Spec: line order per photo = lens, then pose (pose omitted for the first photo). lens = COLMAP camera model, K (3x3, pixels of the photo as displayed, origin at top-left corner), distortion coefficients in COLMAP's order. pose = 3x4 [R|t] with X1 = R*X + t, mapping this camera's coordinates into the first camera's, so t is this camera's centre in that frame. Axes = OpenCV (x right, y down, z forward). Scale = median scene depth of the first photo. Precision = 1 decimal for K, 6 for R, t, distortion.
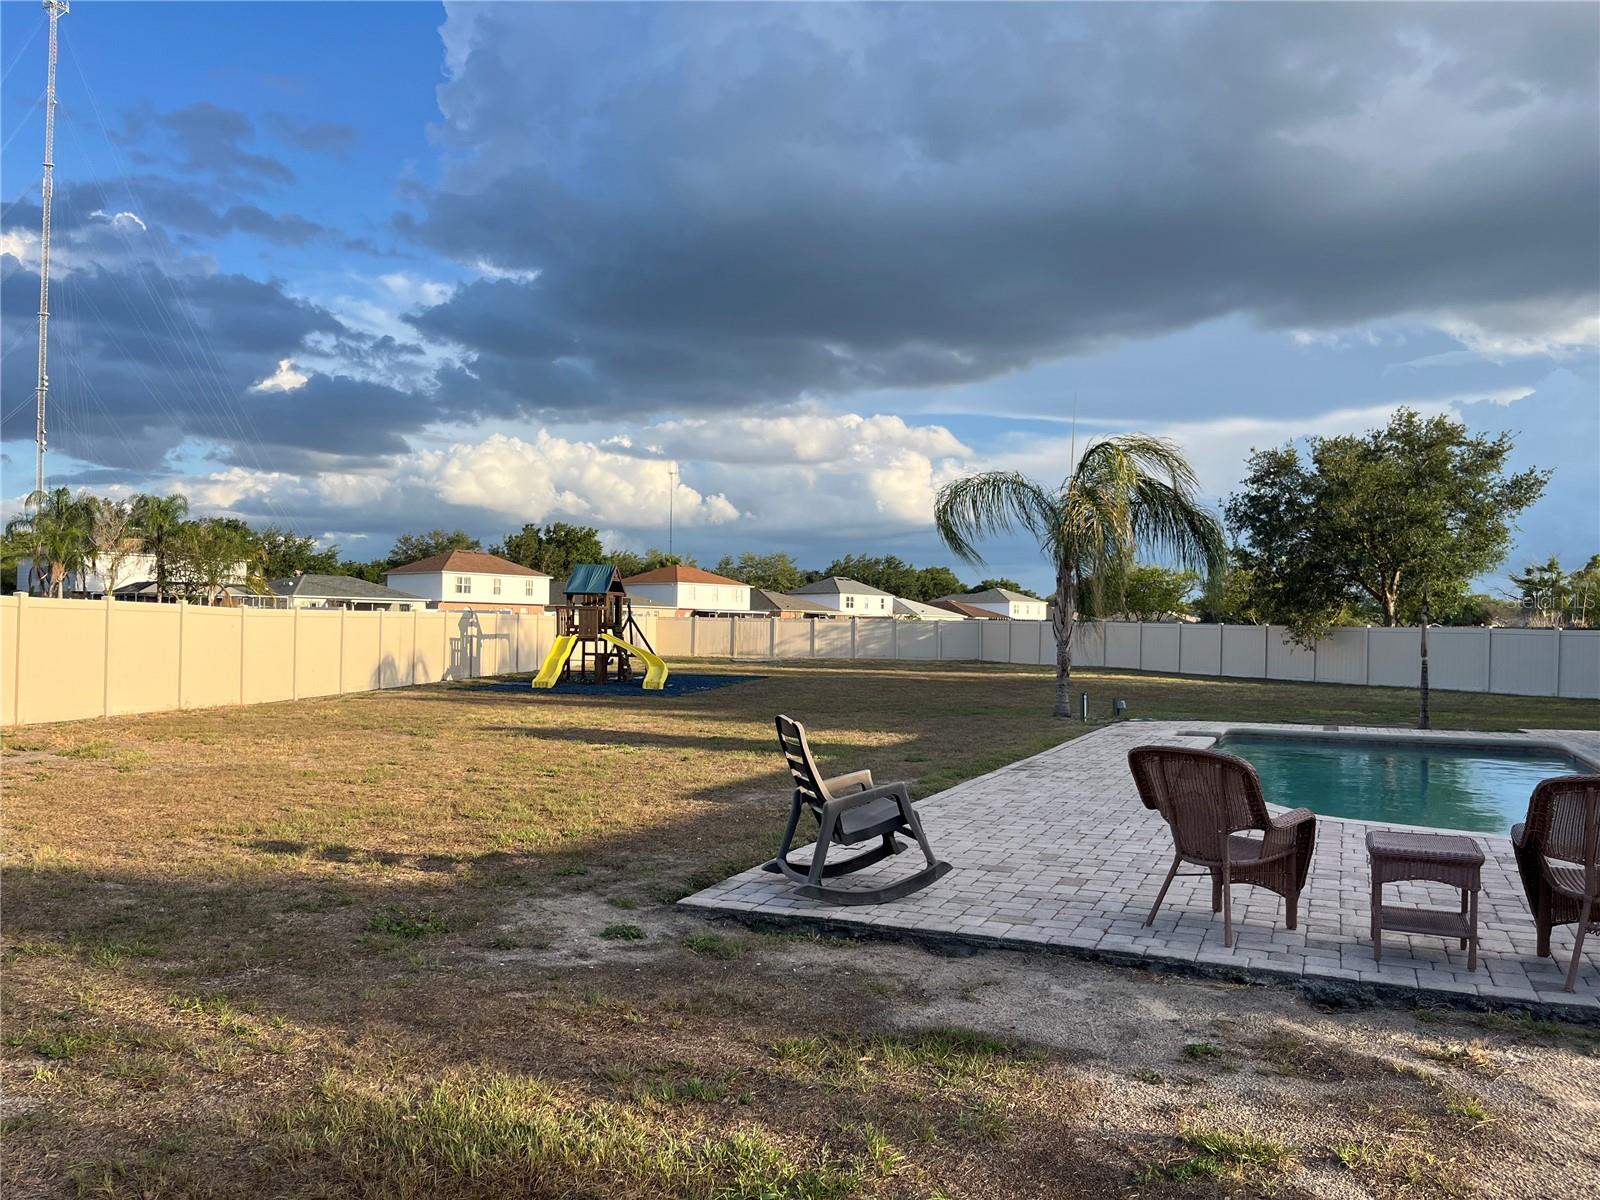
lens RADIAL K [[1219.6, 0, 799.8], [0, 1219.6, 598.2], [0, 0, 1]] dist [-0.004459, -0.004952]
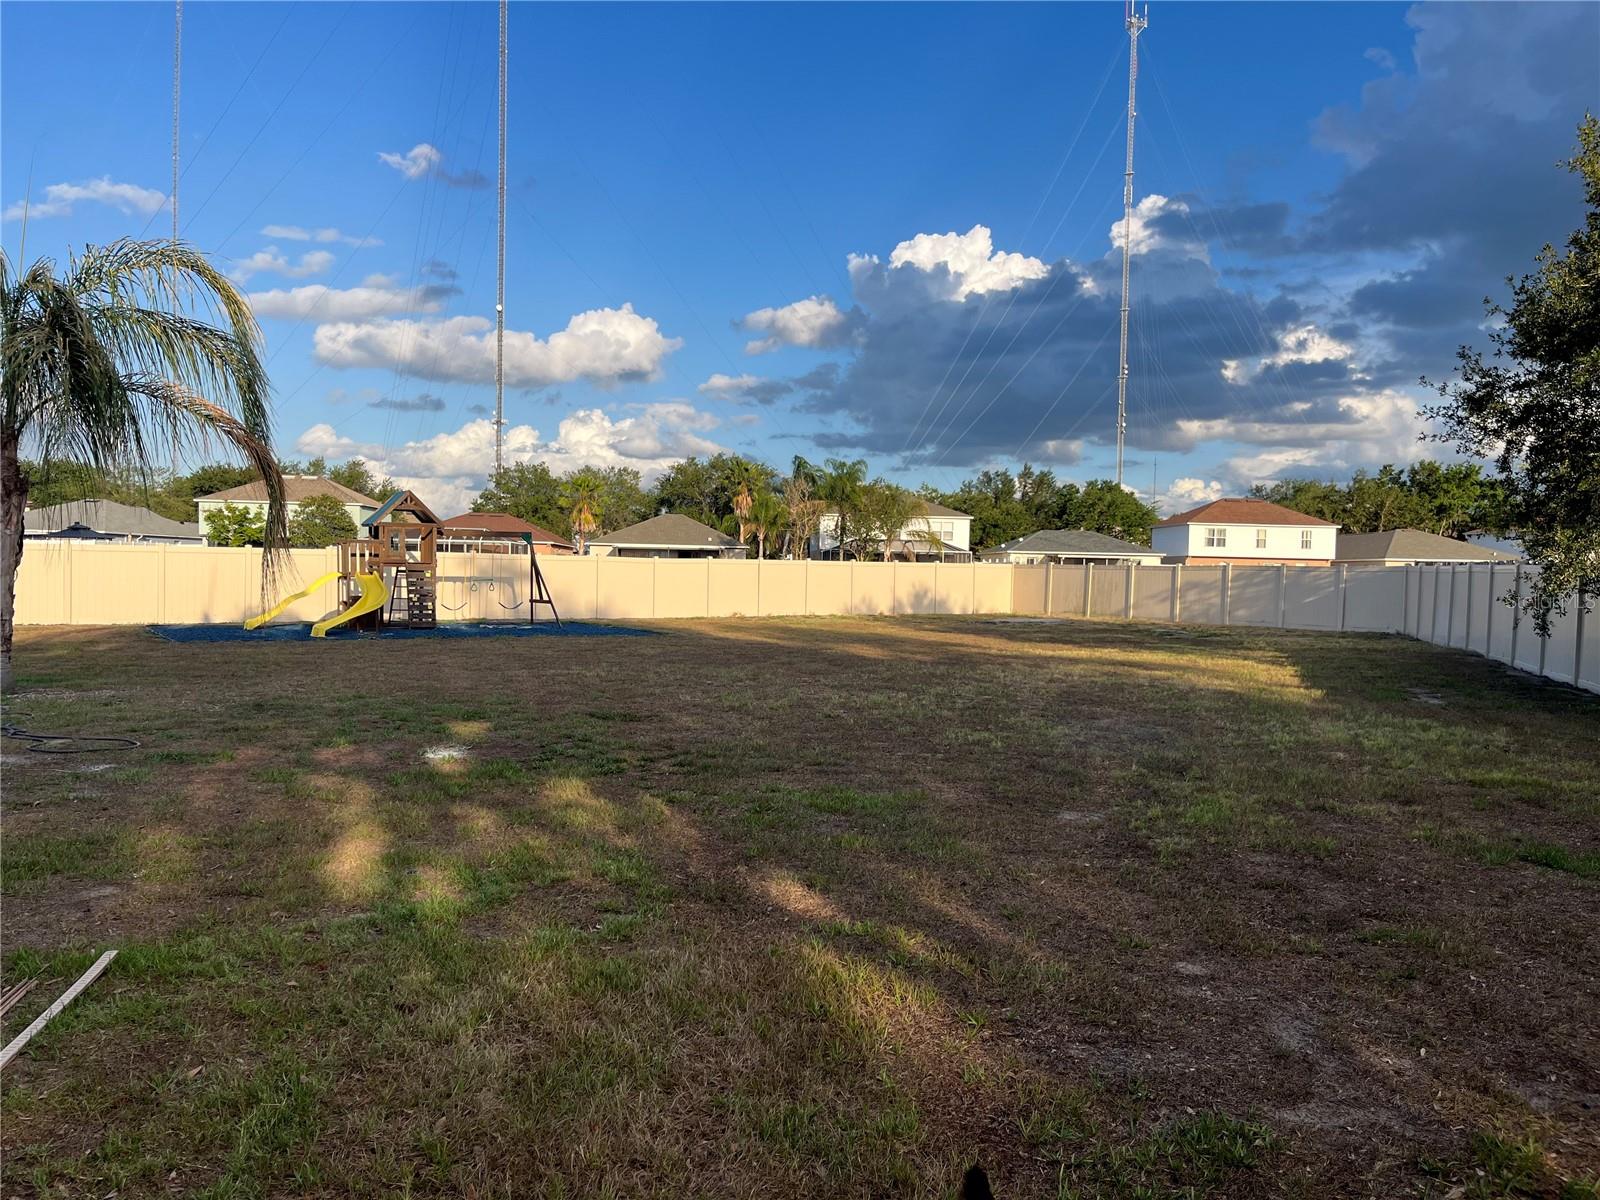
lens RADIAL K [[1219.6, 0, 797.7], [0, 1219.6, 609.6], [0, 0, 1]] dist [-0.004459, -0.004952]
pose [[0.675469, 0.023674, -0.737008, 0.163438], [0.005938, 0.999277, 0.037541, 0.006161], [0.737365, -0.029734, 0.674840, 0.196279]]
